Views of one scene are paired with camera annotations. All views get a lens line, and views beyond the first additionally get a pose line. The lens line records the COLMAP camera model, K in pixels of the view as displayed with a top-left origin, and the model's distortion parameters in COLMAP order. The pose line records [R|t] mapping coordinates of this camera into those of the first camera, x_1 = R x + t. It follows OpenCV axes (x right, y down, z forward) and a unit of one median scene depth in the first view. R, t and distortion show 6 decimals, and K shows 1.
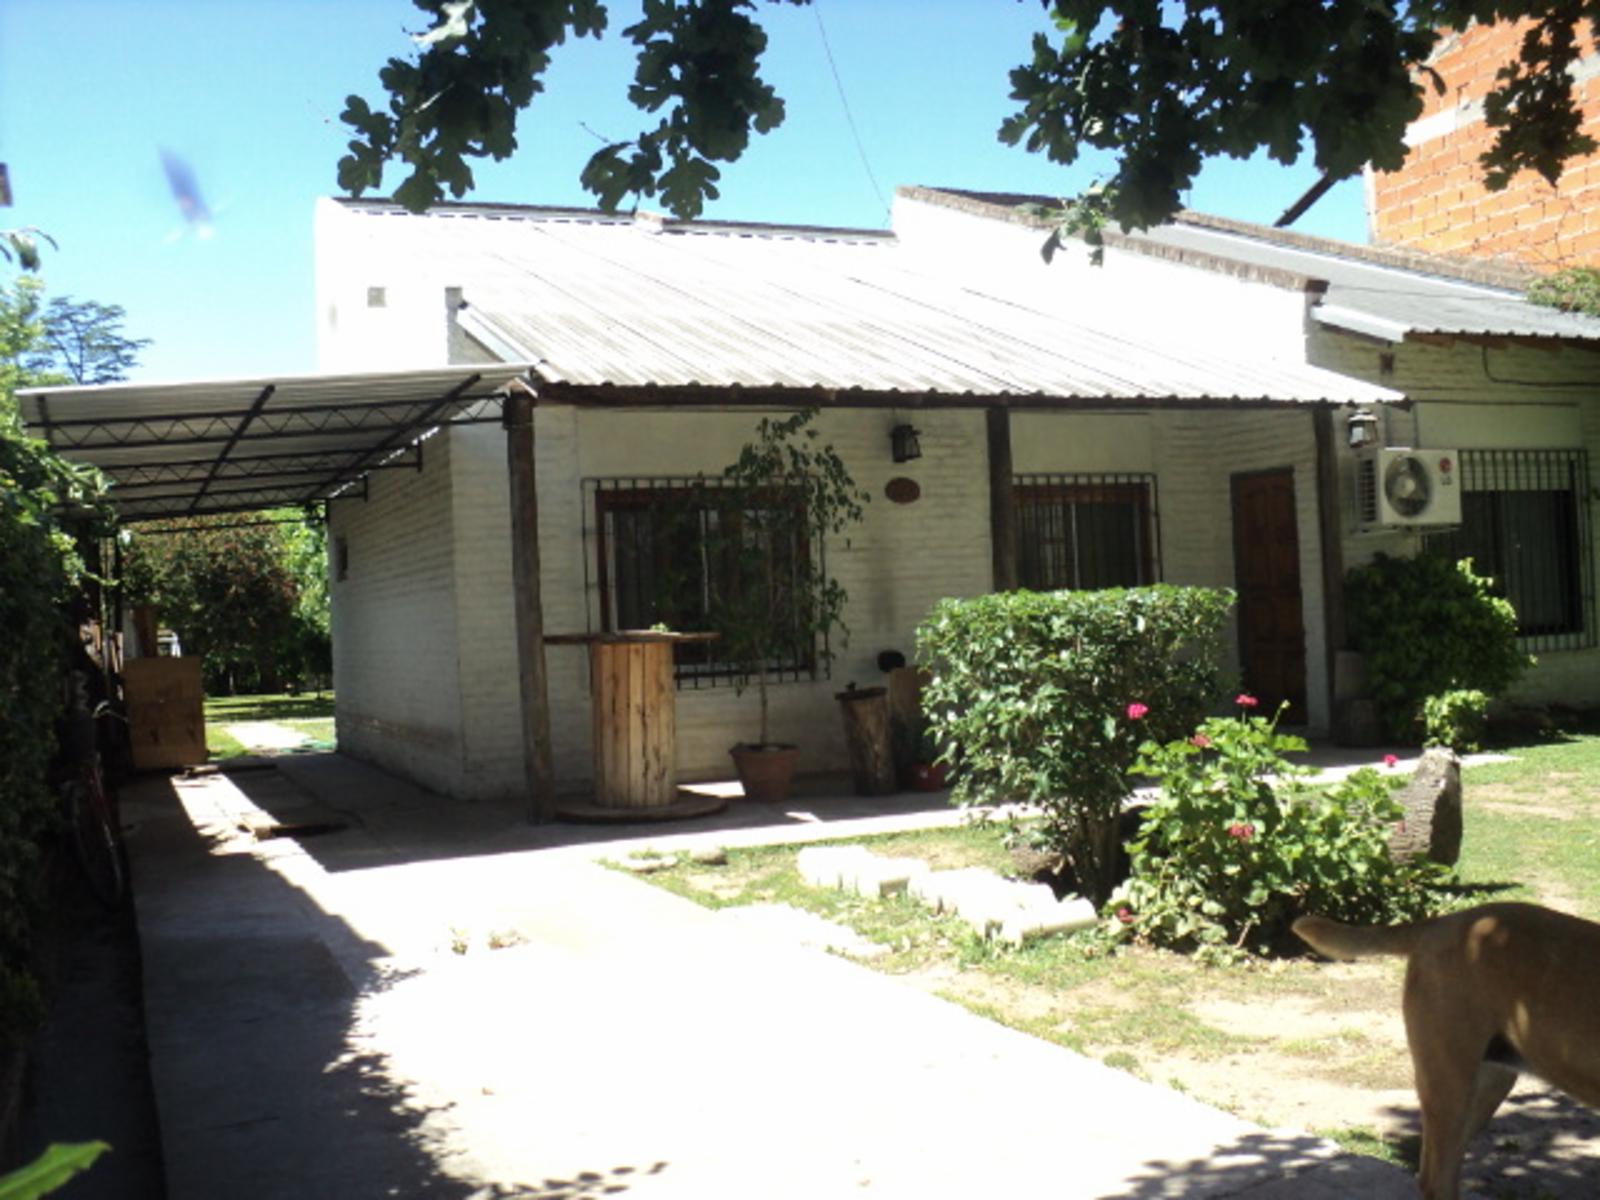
lens RADIAL K [[1649.1, 0, 800.0], [0, 1649.1, 600.0], [0, 0, 1]] dist [-0.211287, 0.266791]
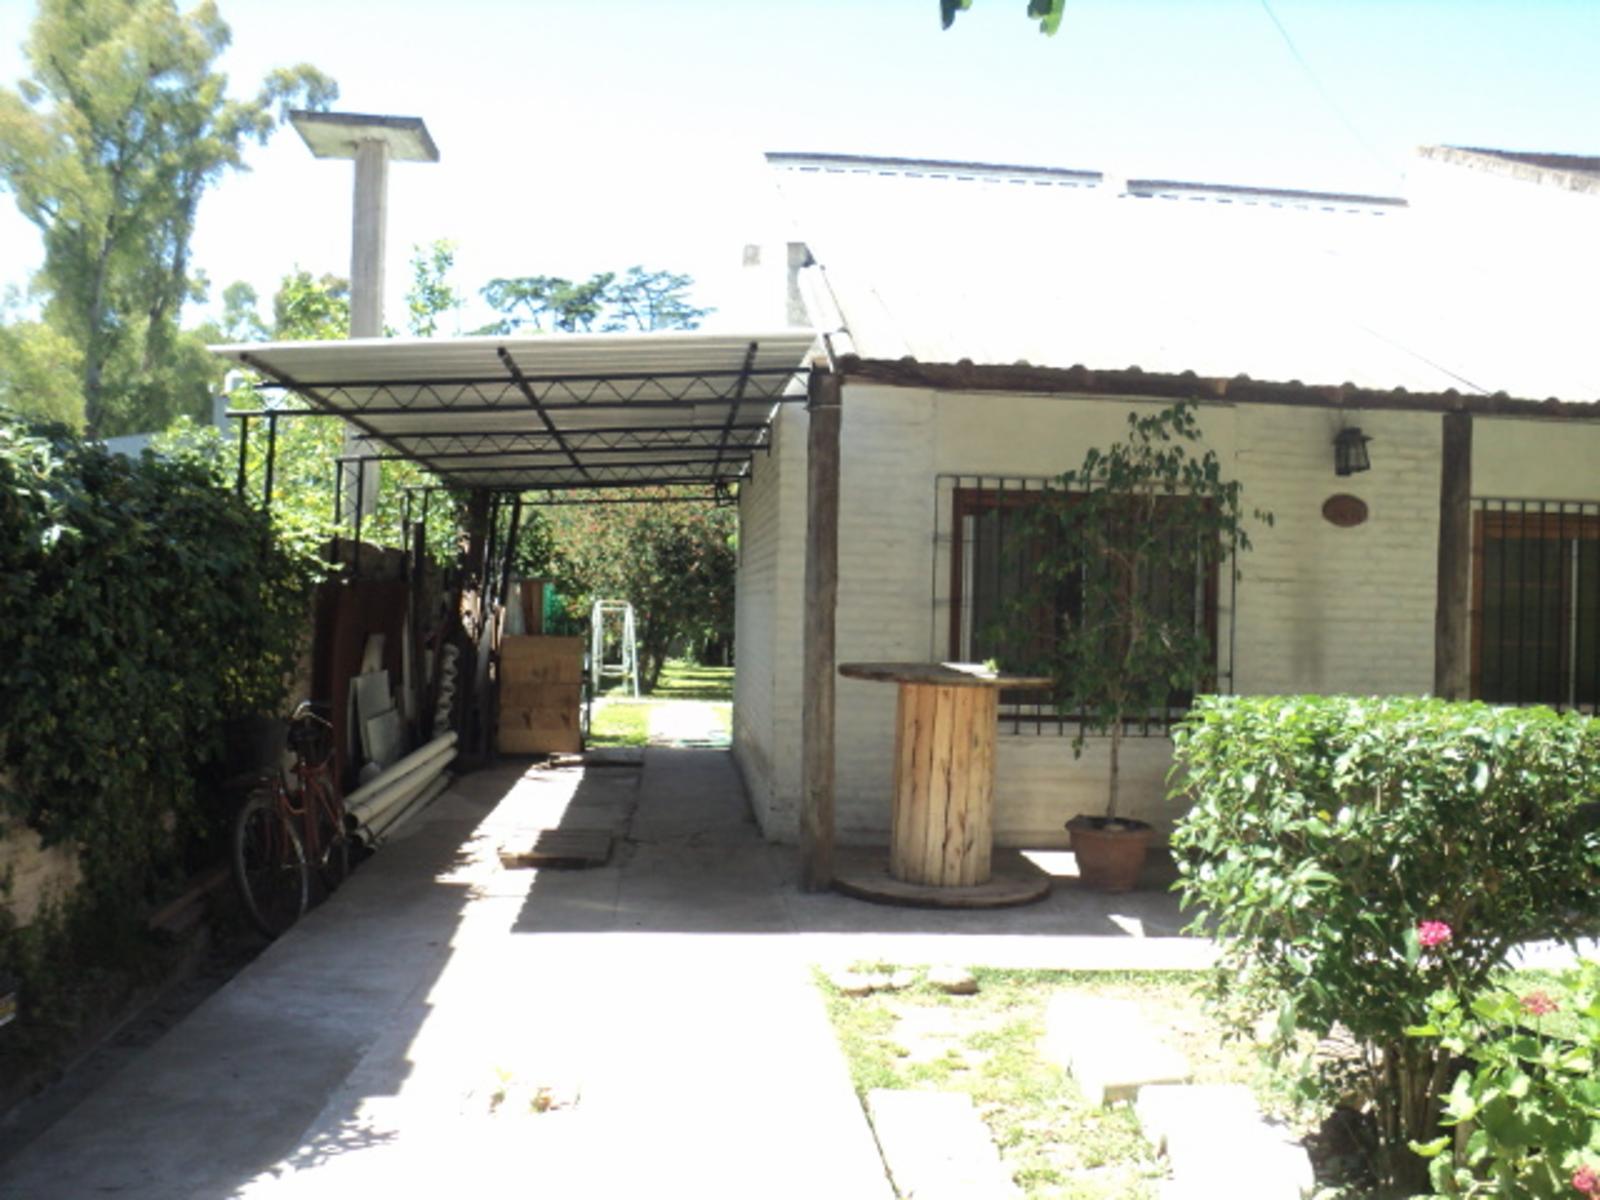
lens RADIAL K [[1649.1, 0, 800.0], [0, 1649.1, 600.0], [0, 0, 1]] dist [-0.211287, 0.266791]
pose [[0.940273, 0.074478, -0.332174, 0.084322], [-0.071046, 0.997220, 0.022483, -0.023743], [0.332925, 0.002460, 0.942950, 0.186244]]
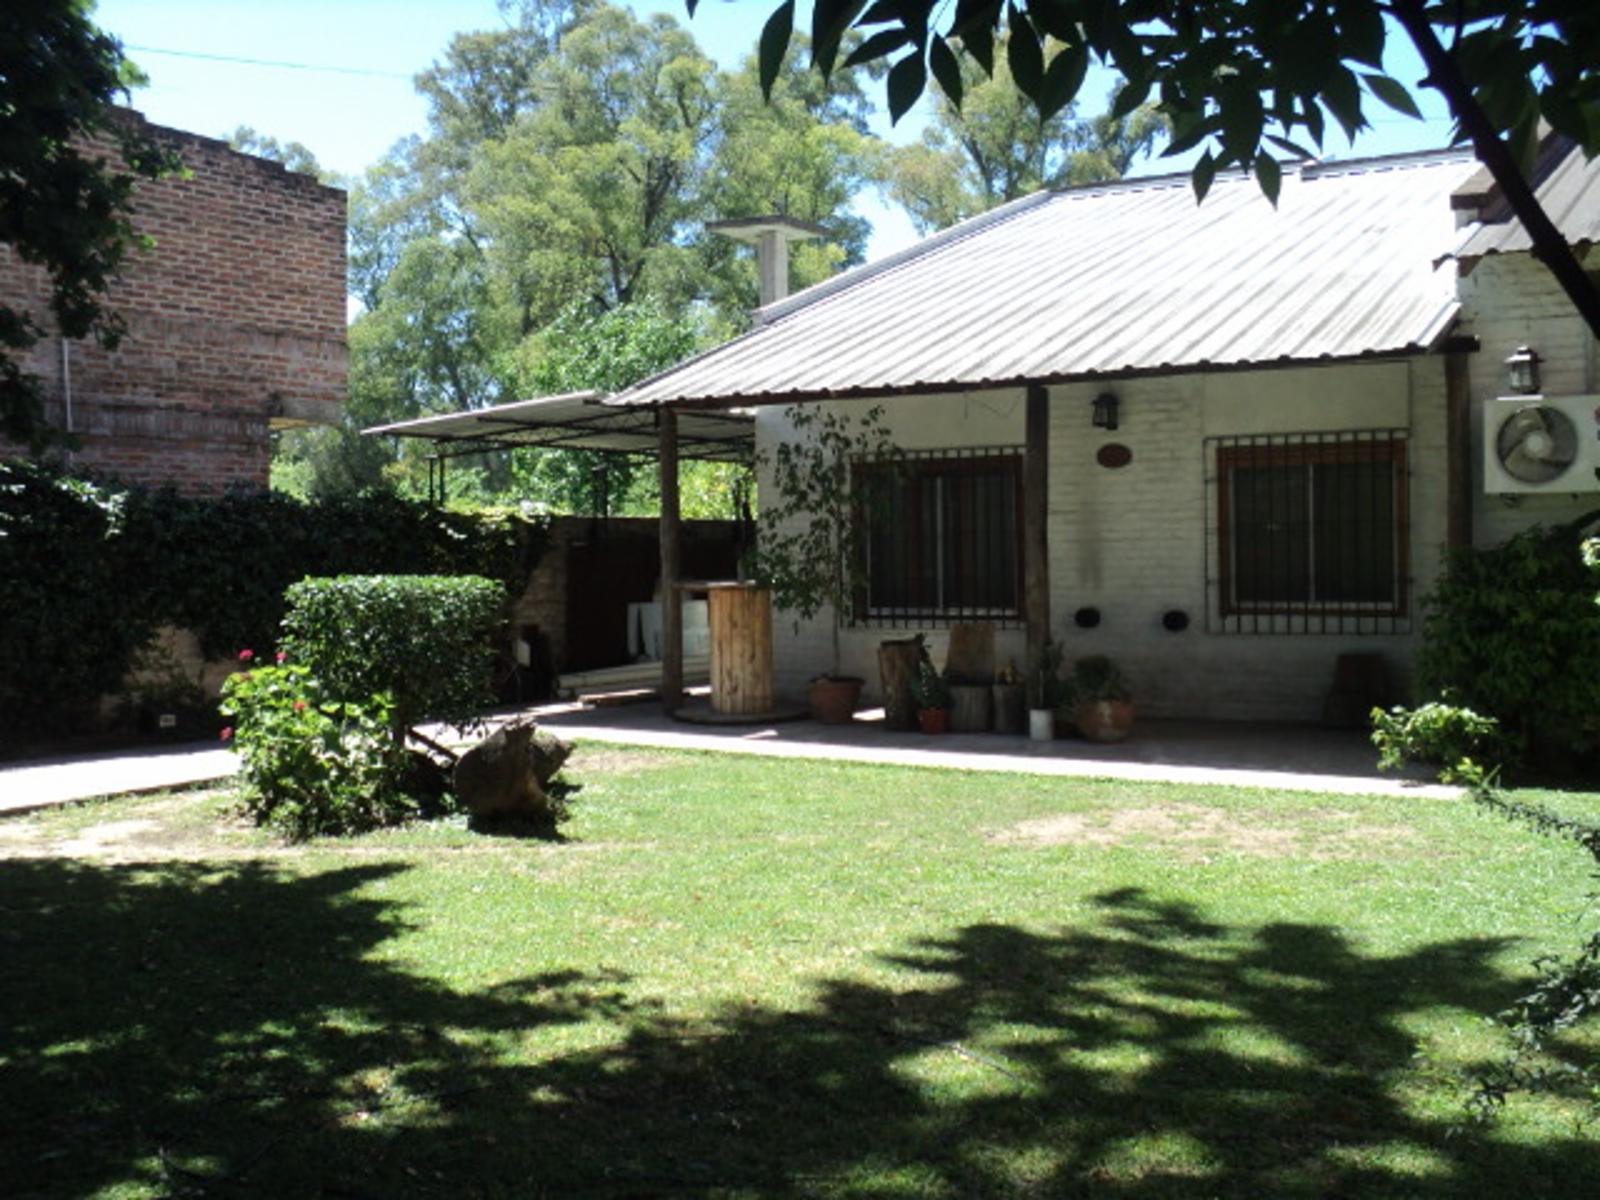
lens RADIAL K [[1649.1, 0, 800.0], [0, 1649.1, 600.0], [0, 0, 1]] dist [-0.211287, 0.266791]
pose [[0.535390, 0.060821, -0.842412, 0.918432], [-0.003381, 0.997550, 0.069872, -0.051694], [0.844598, -0.034561, 0.534284, 0.295229]]
